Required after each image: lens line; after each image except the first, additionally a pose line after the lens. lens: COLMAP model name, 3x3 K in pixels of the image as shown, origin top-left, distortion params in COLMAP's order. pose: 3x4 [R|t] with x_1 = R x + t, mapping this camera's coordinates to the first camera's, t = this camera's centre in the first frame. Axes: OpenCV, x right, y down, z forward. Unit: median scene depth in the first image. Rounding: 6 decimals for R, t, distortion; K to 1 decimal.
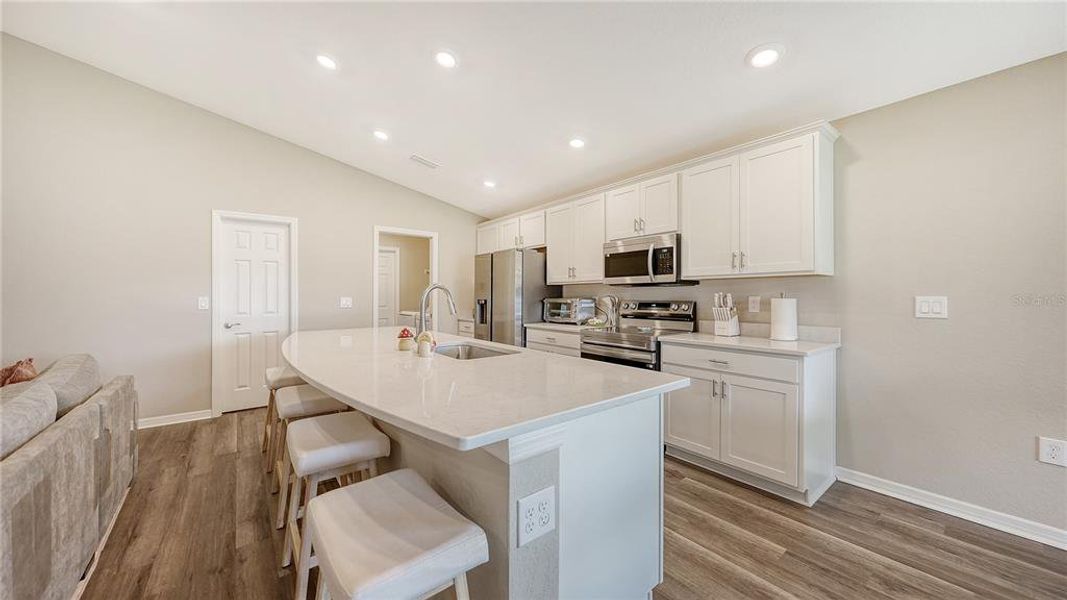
lens RADIAL K [[369.1, 0, 524.0], [0, 369.1, 297.0], [0, 0, 1]] dist [0.000292, -0.000241]
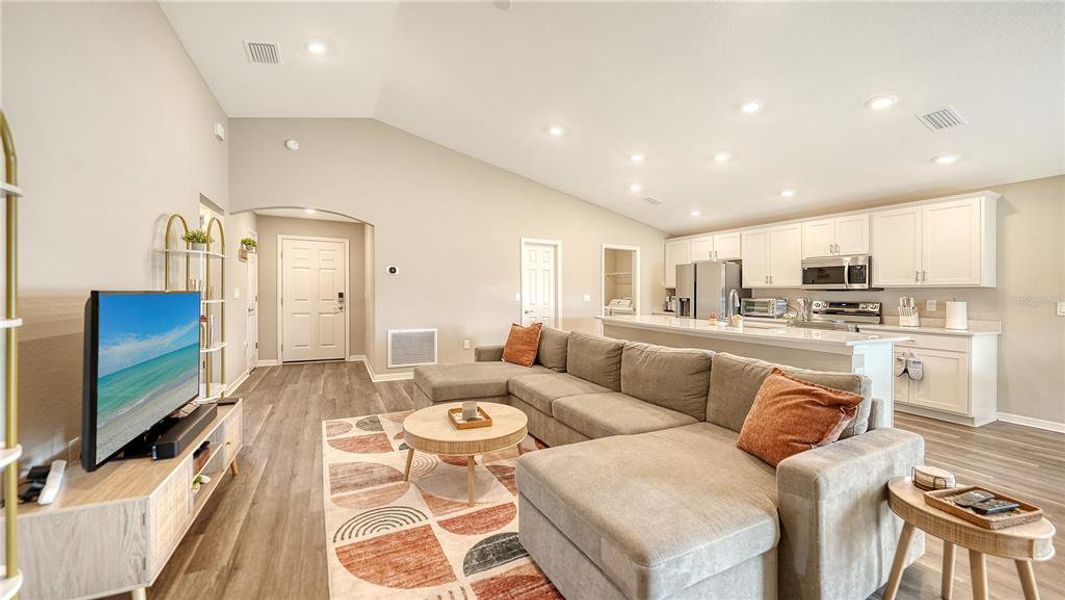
lens RADIAL K [[395.8, 0, 525.9], [0, 395.8, 290.4], [0, 0, 1]] dist [-0.001488, -0.000404]
pose [[0.980129, 0.014357, -0.197843, -0.515257], [-0.016117, 0.999844, -0.007290, -0.001339], [0.197708, 0.010334, 0.980207, -0.682489]]
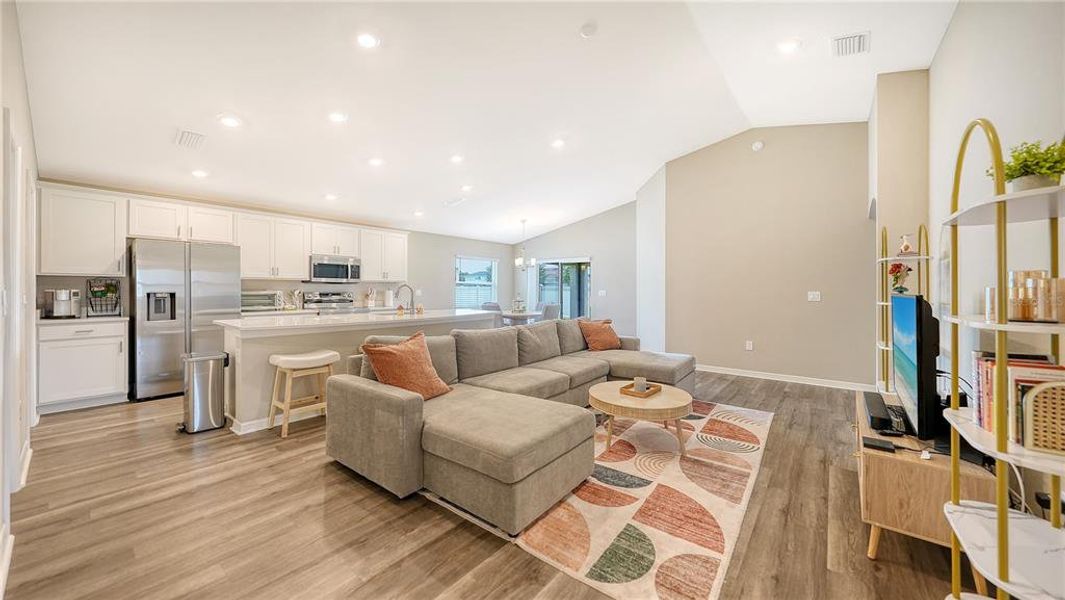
lens RADIAL K [[374.4, 0, 527.3], [0, 374.4, 293.3], [0, 0, 1]] dist [0.000742, 0.000046]
pose [[-0.238332, -0.009764, 0.971135, -1.555699], [-0.003553, 0.999952, 0.009182, -0.003337], [-0.971177, -0.001262, -0.238355, 0.495940]]
